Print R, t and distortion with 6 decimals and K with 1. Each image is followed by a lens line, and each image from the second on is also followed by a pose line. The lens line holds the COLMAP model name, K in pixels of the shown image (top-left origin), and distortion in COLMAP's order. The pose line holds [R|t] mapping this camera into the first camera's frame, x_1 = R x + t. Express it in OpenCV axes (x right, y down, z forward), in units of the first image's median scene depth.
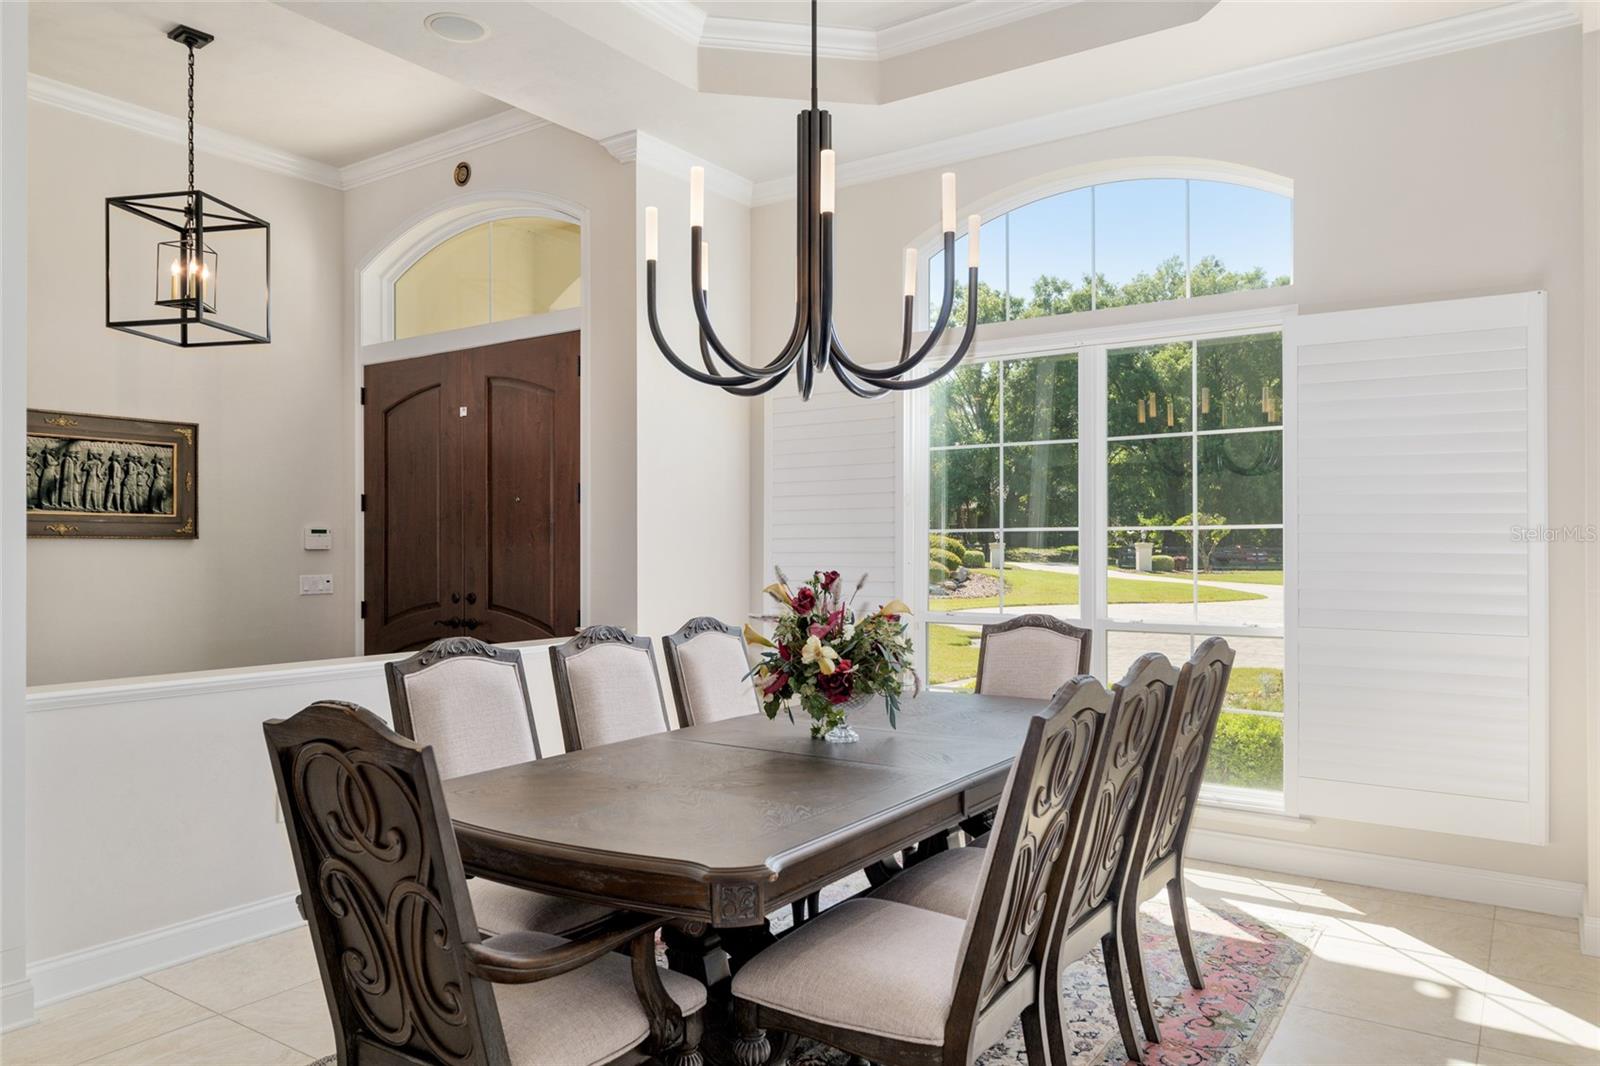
lens RADIAL K [[1035.6, 0, 795.9], [0, 1035.6, 536.9], [0, 0, 1]] dist [-0.001825, -0.003776]
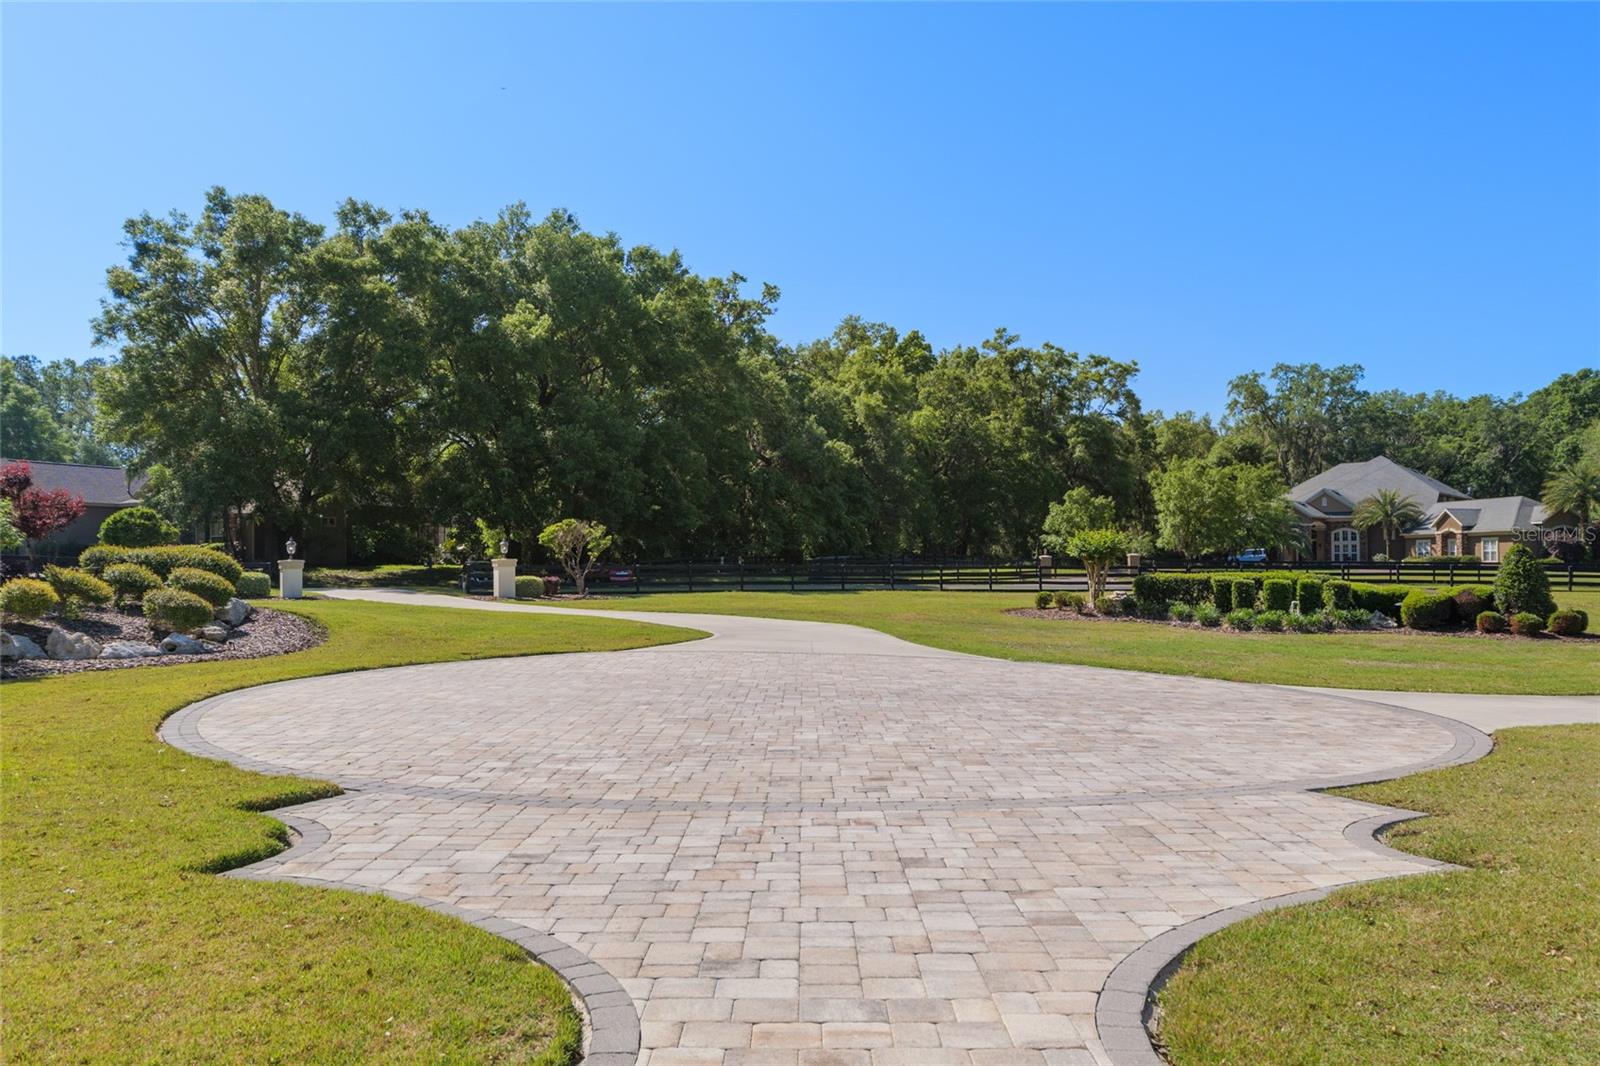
lens RADIAL K [[1229.0, 0, 797.0], [0, 1229.0, 543.4], [0, 0, 1]] dist [0.002114, 0.002397]
pose [[0.829710, 0.002333, 0.558189, 0.021656], [0.003112, 0.999956, -0.008805, 0.002788], [-0.558186, 0.009042, 0.829667, 0.152523]]
